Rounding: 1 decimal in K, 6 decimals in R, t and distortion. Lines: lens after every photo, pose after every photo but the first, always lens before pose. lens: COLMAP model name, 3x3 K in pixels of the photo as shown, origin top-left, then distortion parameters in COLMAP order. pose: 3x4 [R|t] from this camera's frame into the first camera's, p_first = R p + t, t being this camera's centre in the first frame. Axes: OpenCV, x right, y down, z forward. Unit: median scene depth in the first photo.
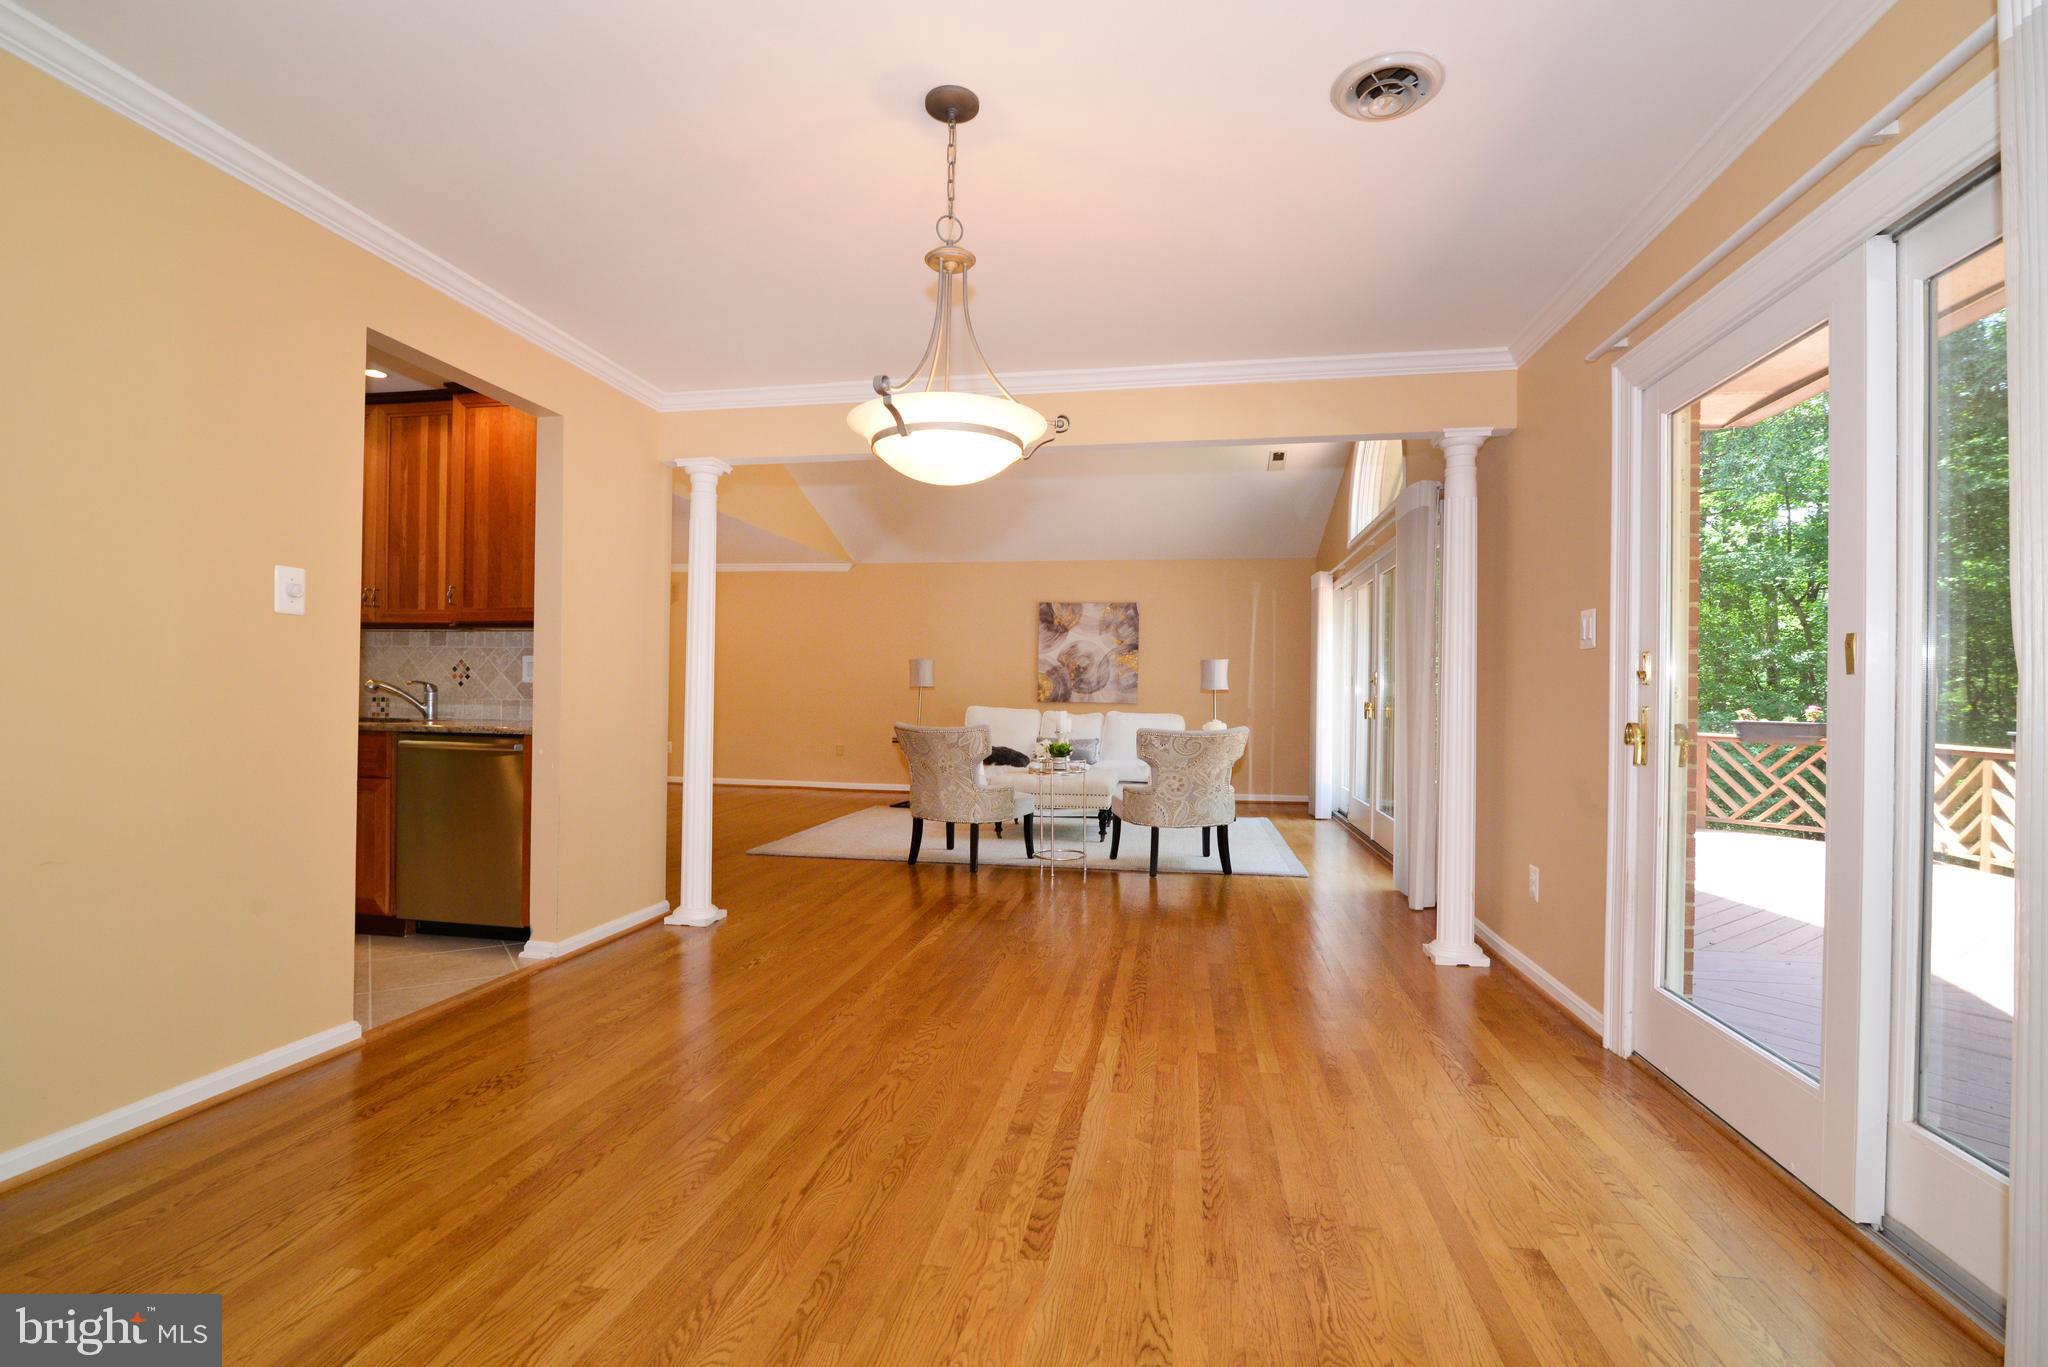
lens RADIAL K [[937.3, 0, 1021.9], [0, 937.3, 686.1], [0, 0, 1]] dist [-0.016649, 0.001261]
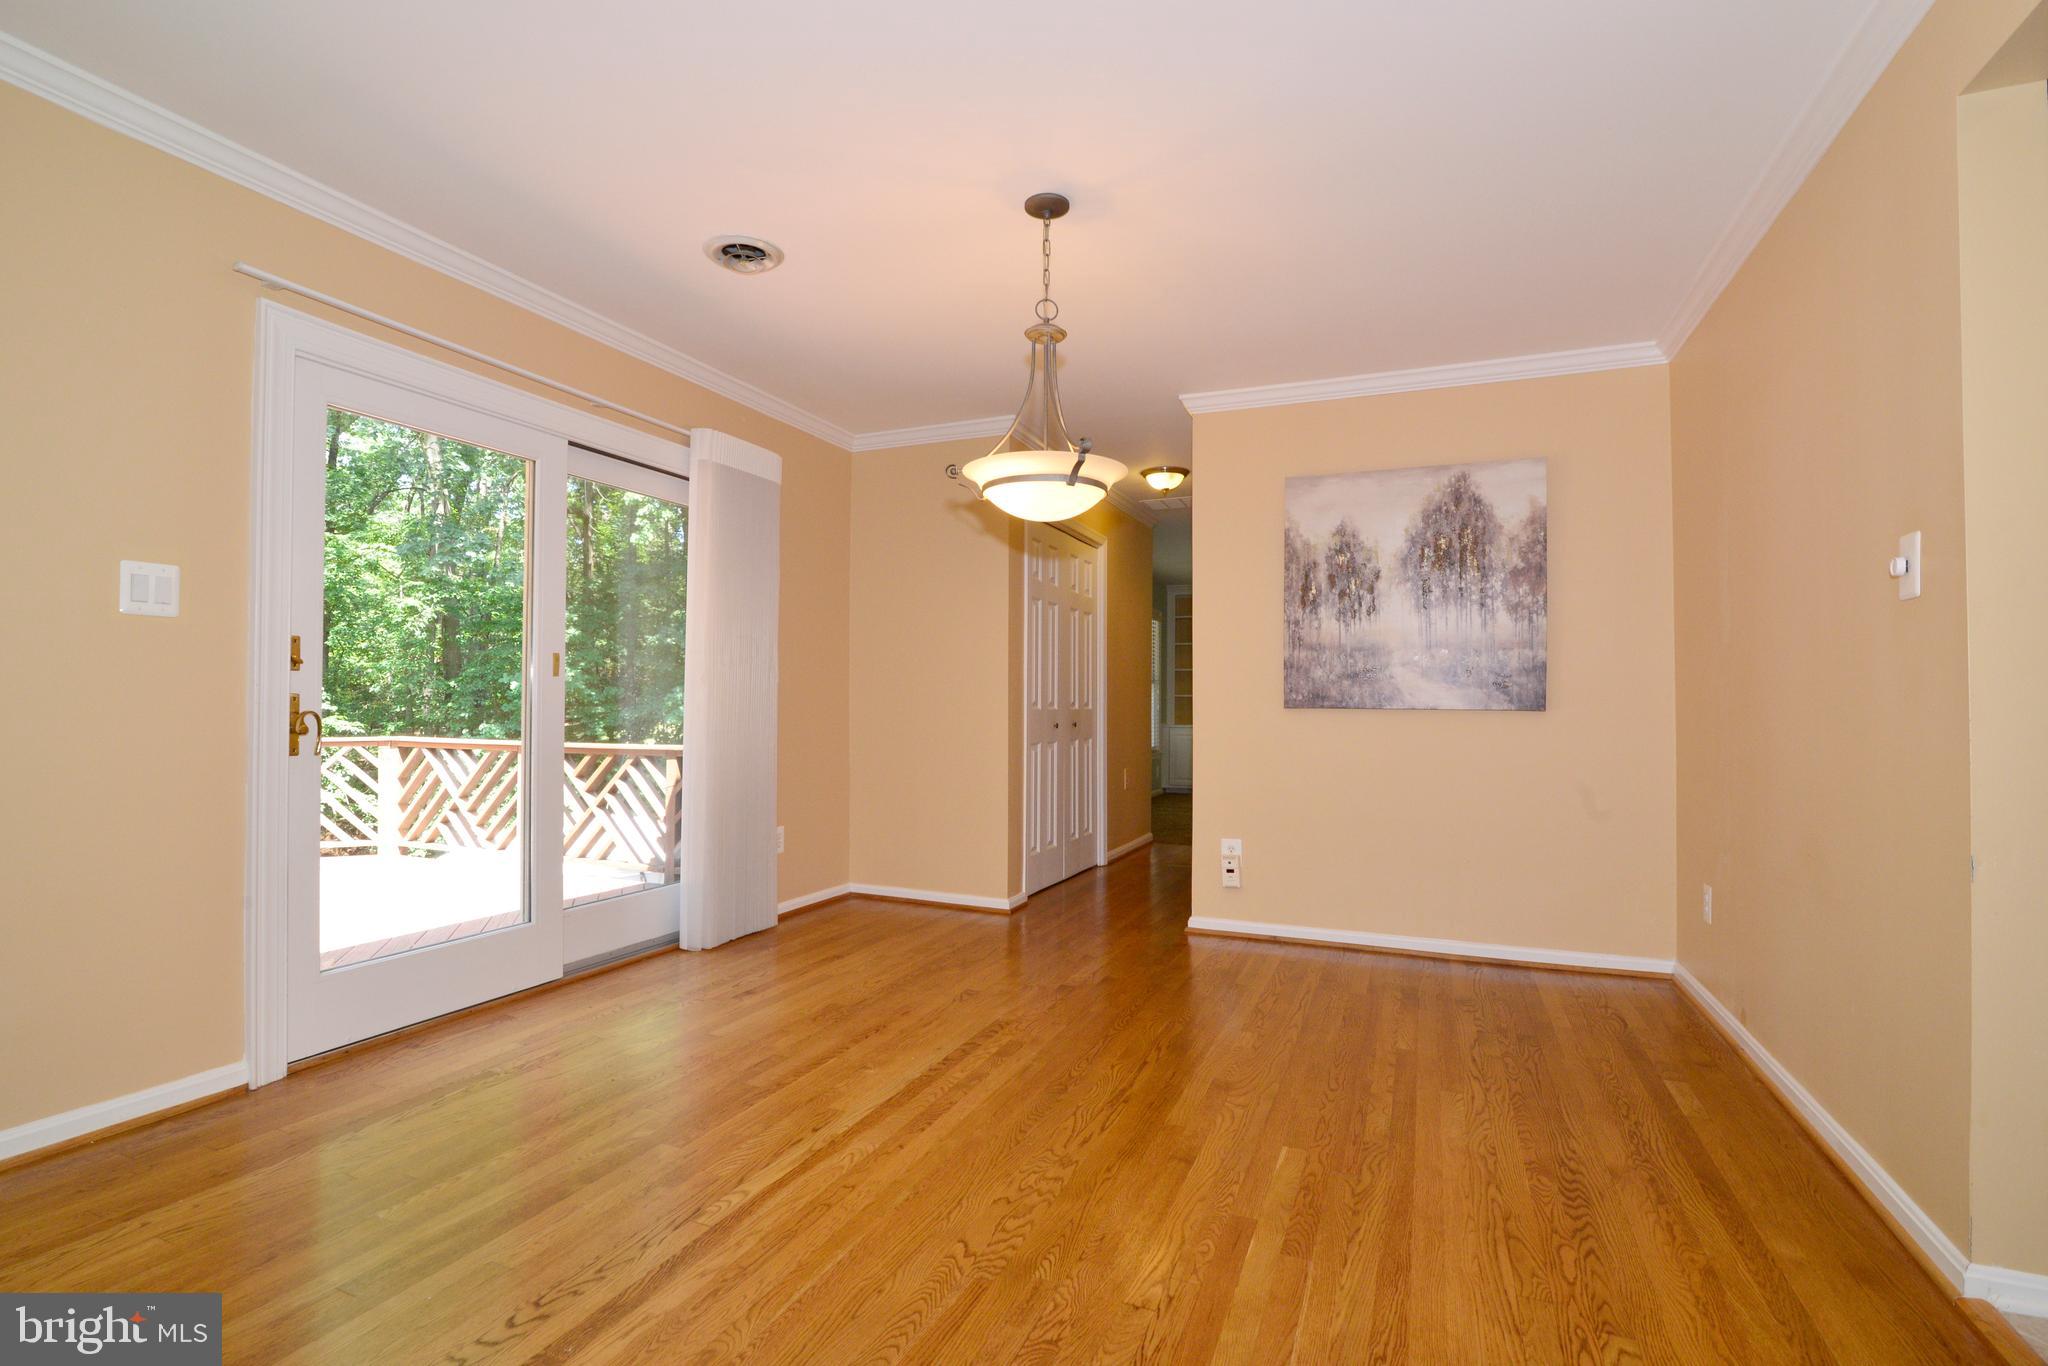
lens RADIAL K [[937.3, 0, 1021.9], [0, 937.3, 685.6], [0, 0, 1]] dist [-0.016649, 0.001261]
pose [[-0.972313, -0.013933, 0.233268, -0.334164], [-0.020439, 0.999466, -0.025499, 0.027337], [-0.232788, -0.029561, -0.972078, 2.160754]]
